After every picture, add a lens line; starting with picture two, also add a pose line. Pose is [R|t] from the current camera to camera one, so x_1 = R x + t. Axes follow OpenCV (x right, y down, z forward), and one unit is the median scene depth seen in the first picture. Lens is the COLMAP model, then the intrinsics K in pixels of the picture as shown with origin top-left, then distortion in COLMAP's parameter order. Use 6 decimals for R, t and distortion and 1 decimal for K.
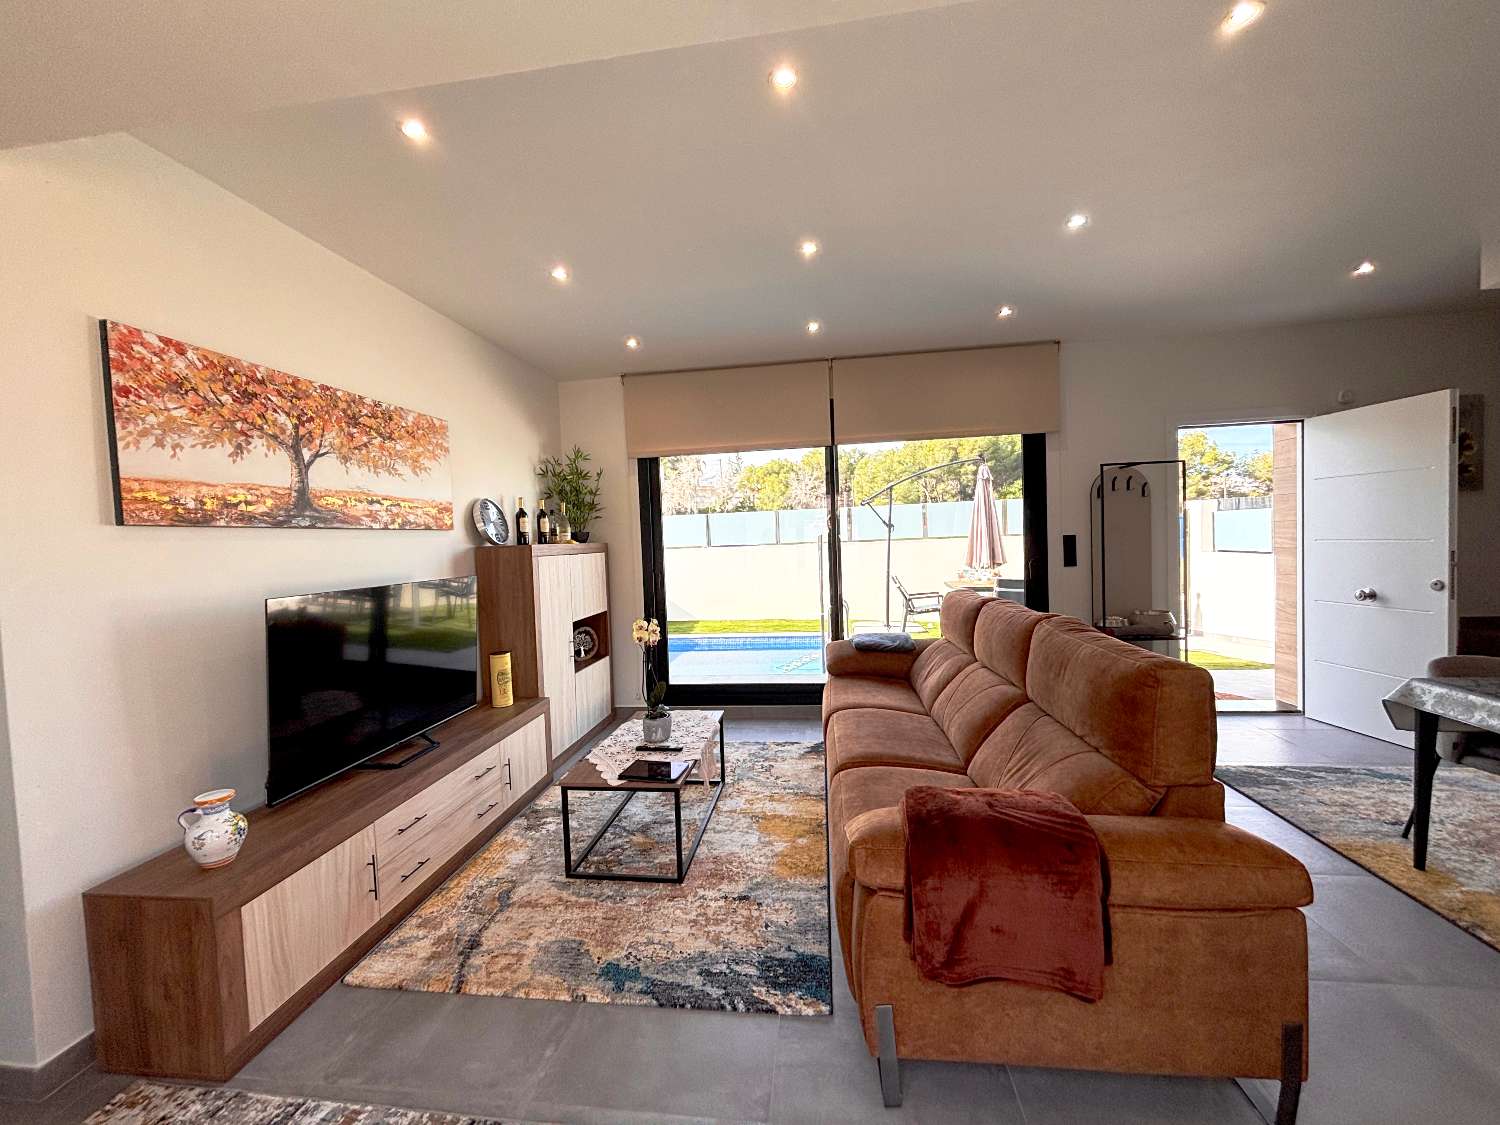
lens RADIAL K [[605.2, 0, 748.1], [0, 605.2, 561.8], [0, 0, 1]] dist [-0.003598, 0.000075]
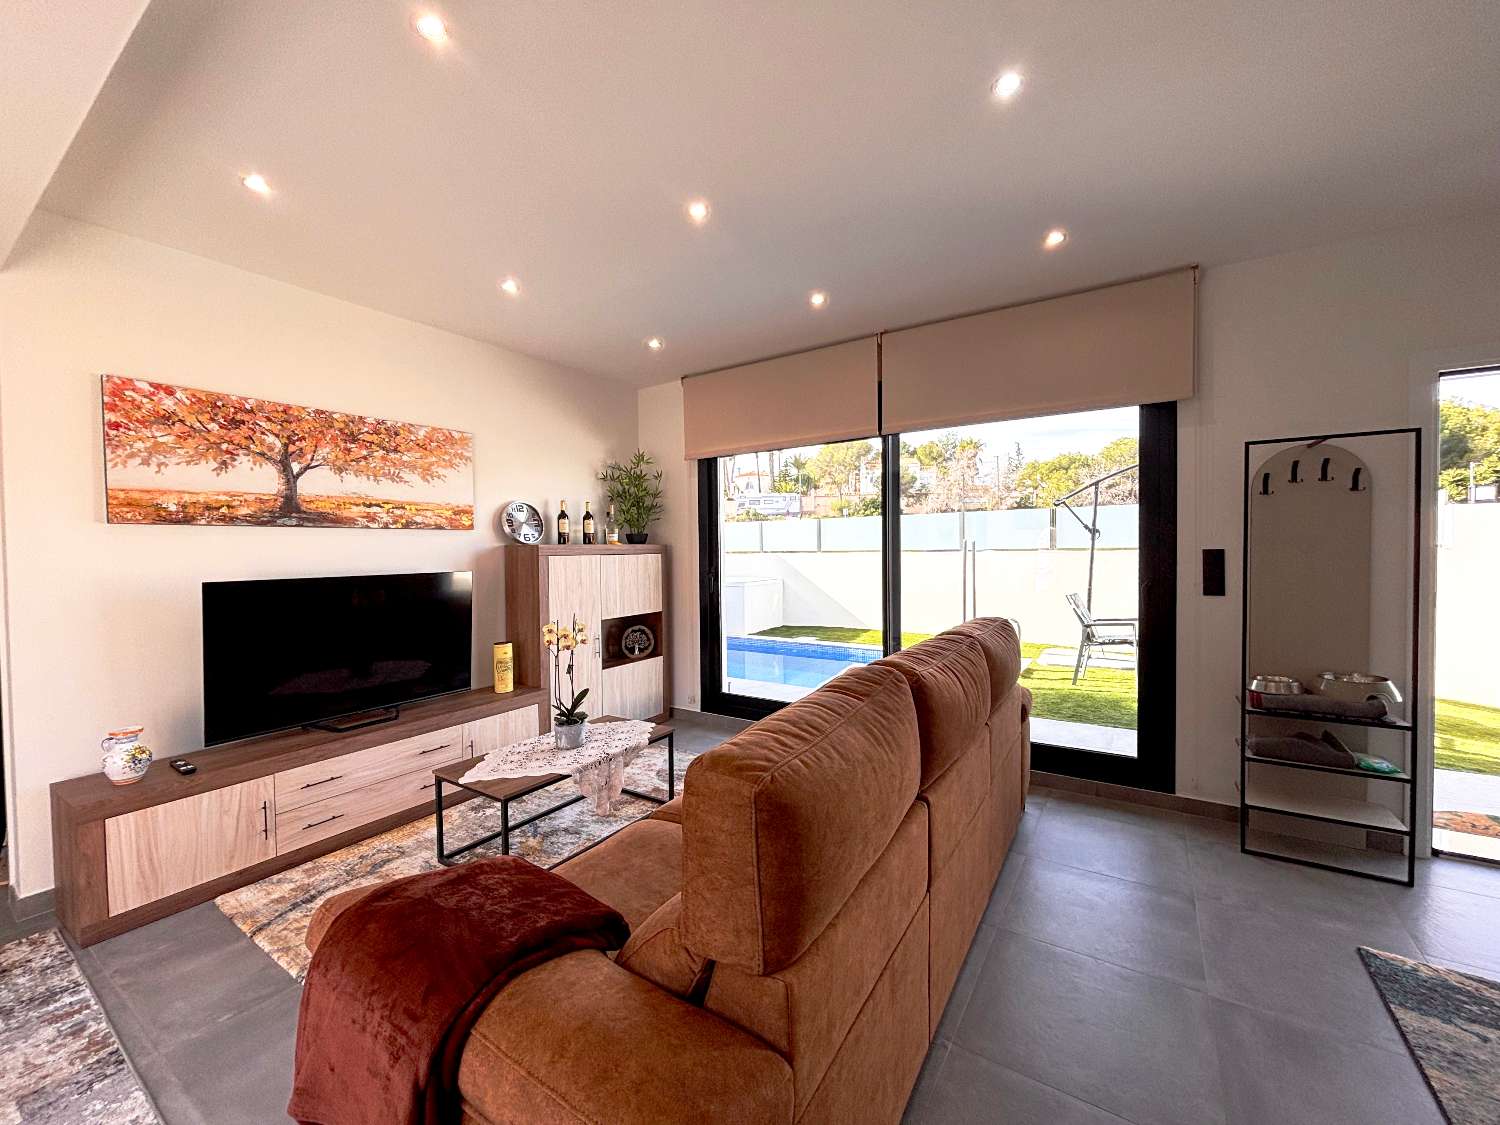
lens RADIAL K [[605.2, 0, 749.4], [0, 605.2, 561.5], [0, 0, 1]] dist [-0.003598, 0.000075]
pose [[0.898355, 0.036064, -0.437787, 0.571240], [-0.037350, 0.999286, 0.005676, -0.023308], [0.437679, 0.011252, 0.899061, 0.262419]]
